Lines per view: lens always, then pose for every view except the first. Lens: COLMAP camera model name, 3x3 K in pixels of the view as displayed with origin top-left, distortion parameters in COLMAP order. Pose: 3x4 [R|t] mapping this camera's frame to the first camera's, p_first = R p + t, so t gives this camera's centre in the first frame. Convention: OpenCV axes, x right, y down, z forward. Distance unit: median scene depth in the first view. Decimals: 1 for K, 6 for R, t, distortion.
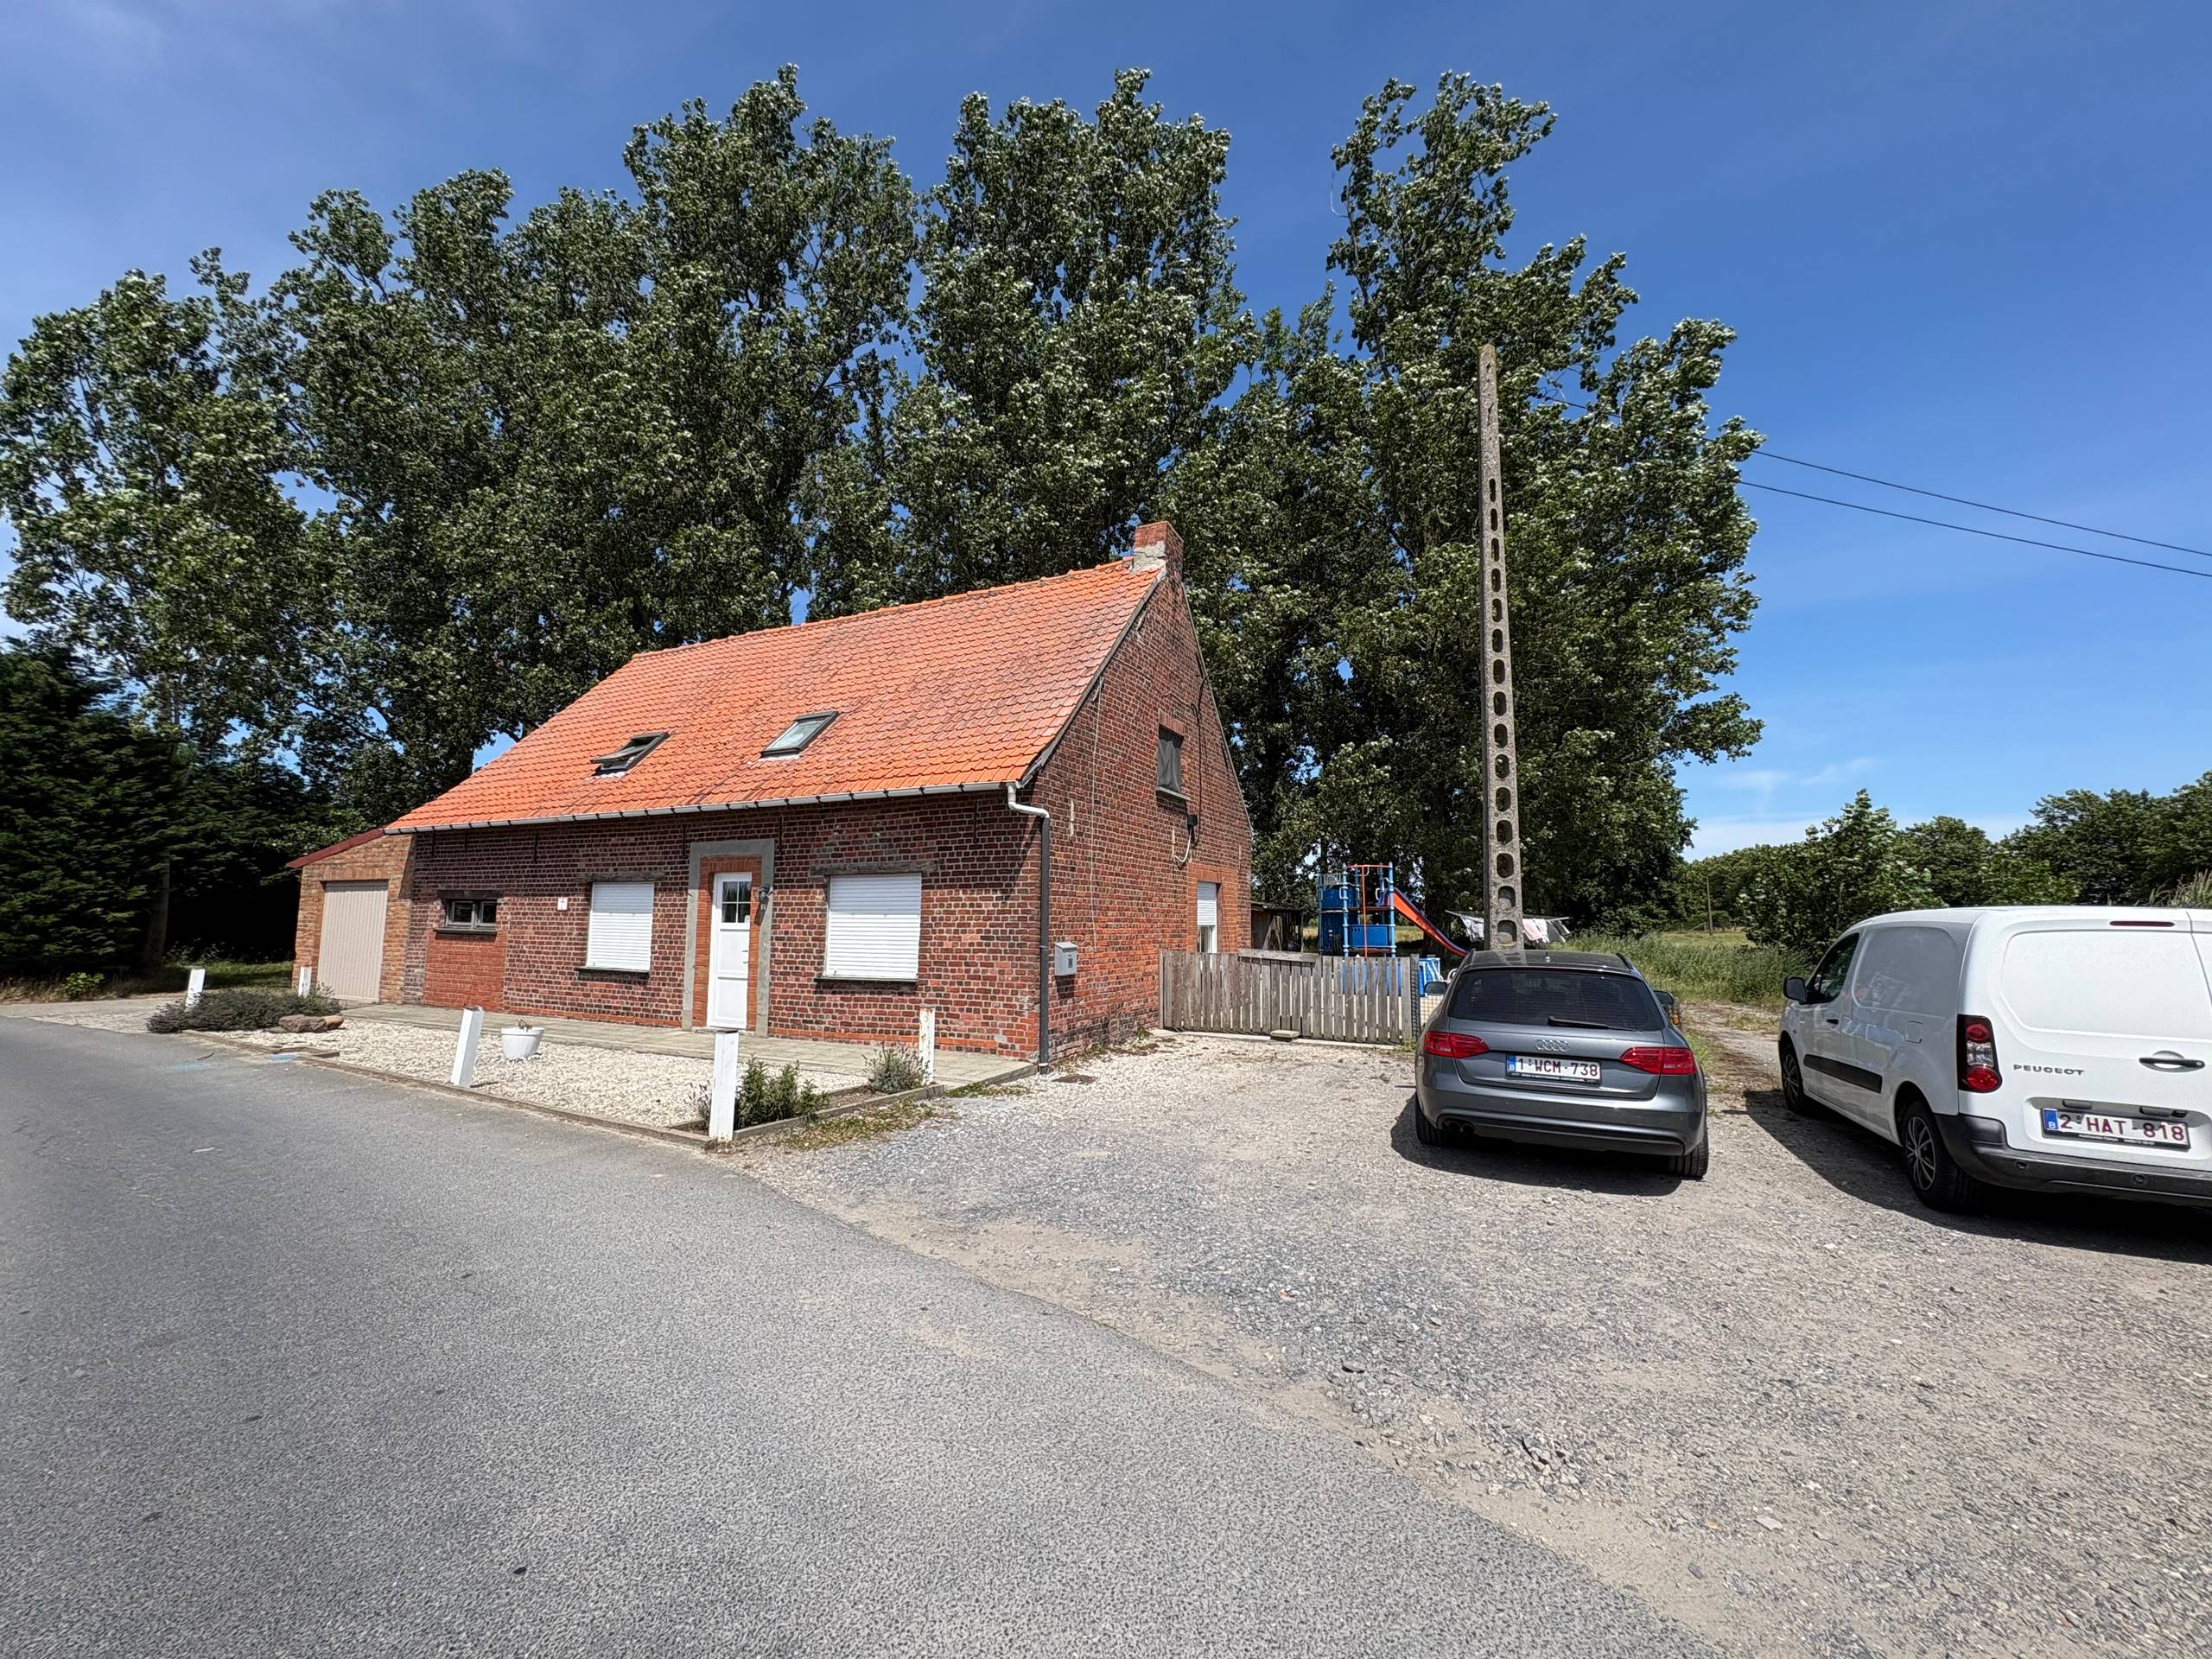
lens RADIAL K [[893.7, 0, 1082.3], [0, 893.7, 850.5], [0, 0, 1]] dist [-0.002261, -0.001842]
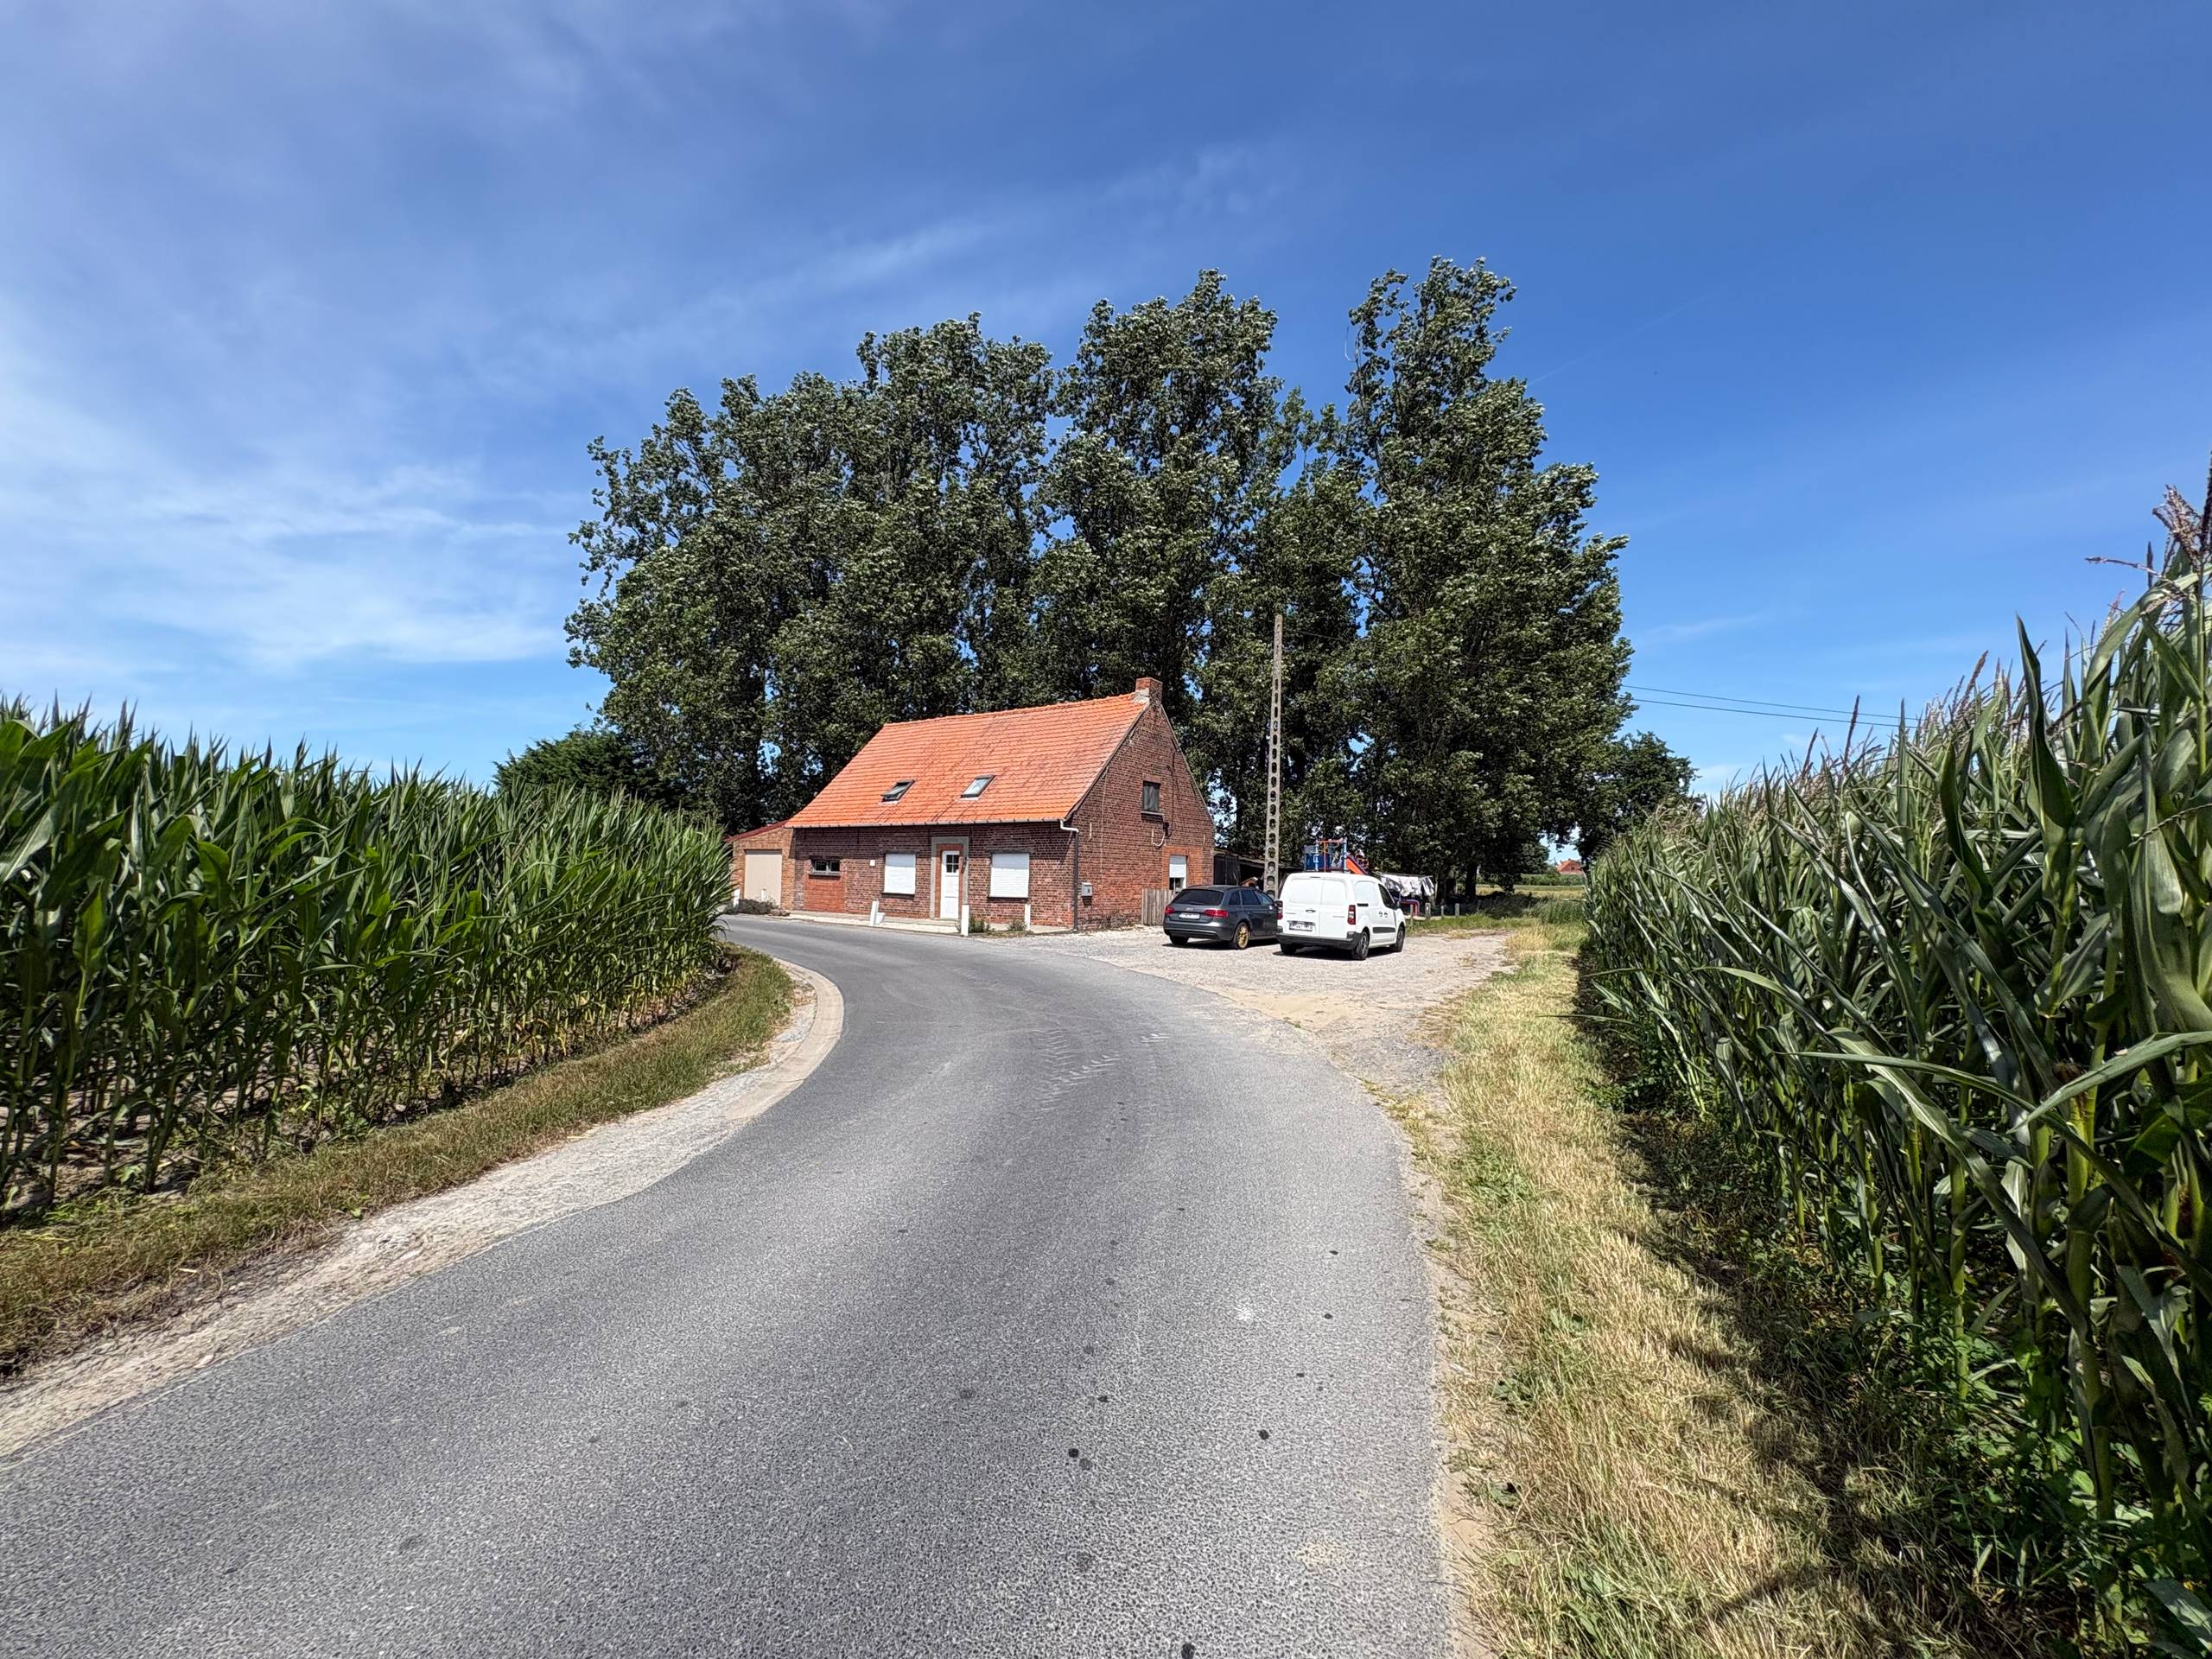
lens RADIAL K [[893.7, 0, 1119.3], [0, 893.7, 829.1], [0, 0, 1]] dist [-0.002261, -0.001842]
pose [[0.990854, 0.005243, -0.134837, 0.333175], [-0.001551, 0.999621, 0.027469, -0.090910], [0.134930, -0.027009, 0.990487, -1.167147]]
